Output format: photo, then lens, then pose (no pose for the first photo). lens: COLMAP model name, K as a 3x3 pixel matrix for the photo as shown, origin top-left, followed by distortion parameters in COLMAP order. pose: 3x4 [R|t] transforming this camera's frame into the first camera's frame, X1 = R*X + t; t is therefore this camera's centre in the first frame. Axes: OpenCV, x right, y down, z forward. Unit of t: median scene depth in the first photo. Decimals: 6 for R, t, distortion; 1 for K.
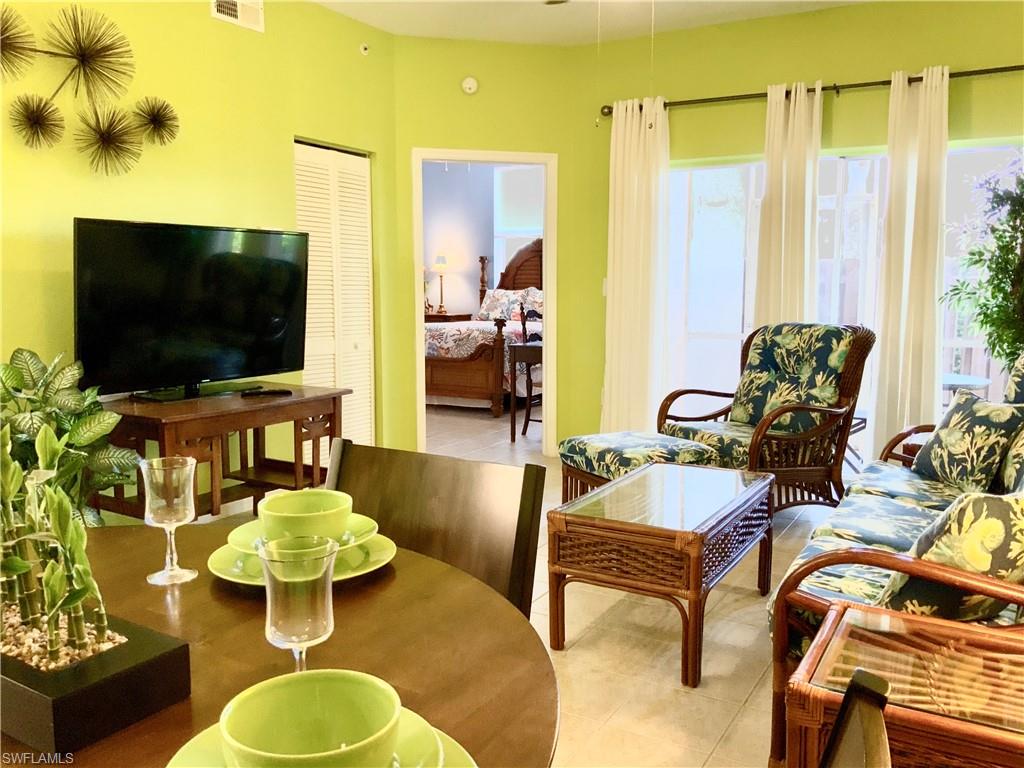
lens RADIAL K [[846.6, 0, 512.0], [0, 846.6, 384.0], [0, 0, 1]] dist [0.111370, -0.220971]
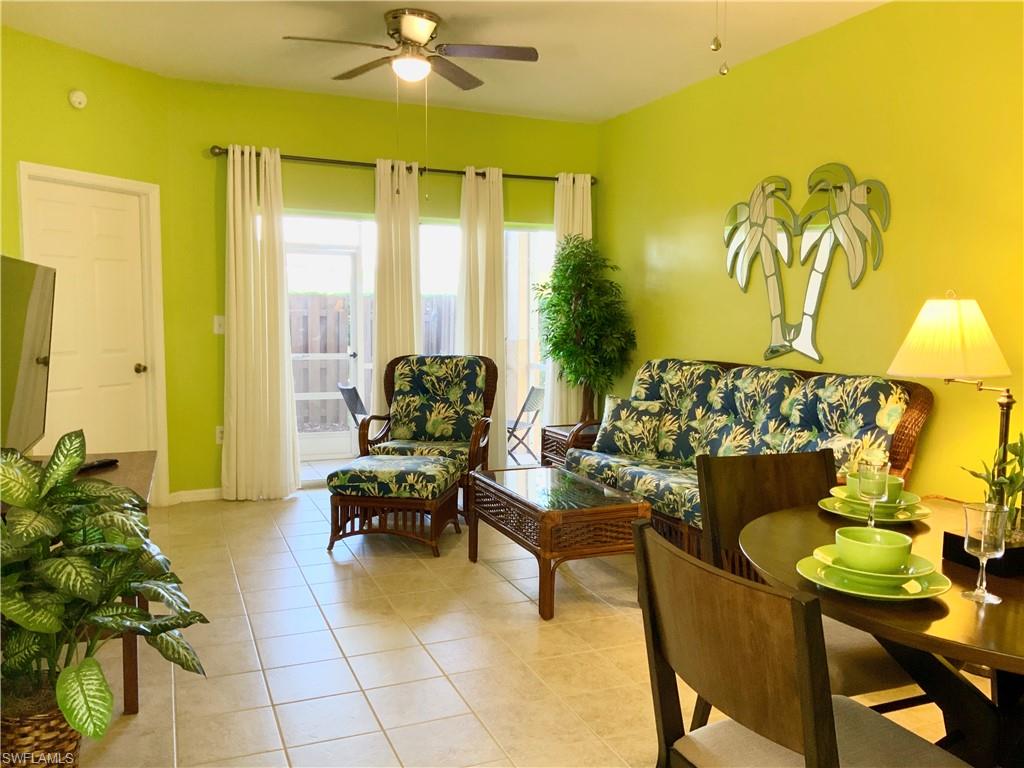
lens RADIAL K [[846.6, 0, 512.0], [0, 846.6, 384.0], [0, 0, 1]] dist [0.111370, -0.220971]
pose [[0.606595, -0.064830, 0.792363, -0.563621], [0.085104, 0.996238, 0.016360, -0.038071], [-0.790443, 0.057509, 0.609830, 0.143641]]
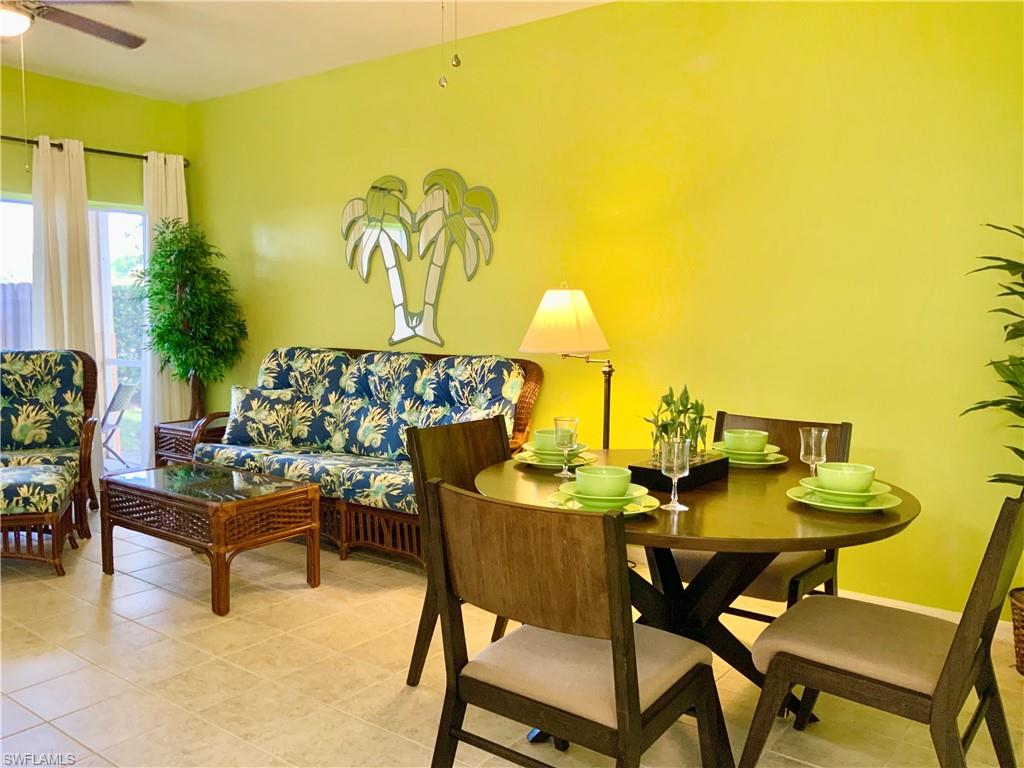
lens RADIAL K [[846.6, 0, 512.0], [0, 846.6, 384.0], [0, 0, 1]] dist [0.111370, -0.220971]
pose [[0.122000, -0.090223, 0.988421, -0.640439], [0.109493, 0.991005, 0.076944, -0.042113], [-0.986472, 0.098838, 0.130782, 0.228154]]
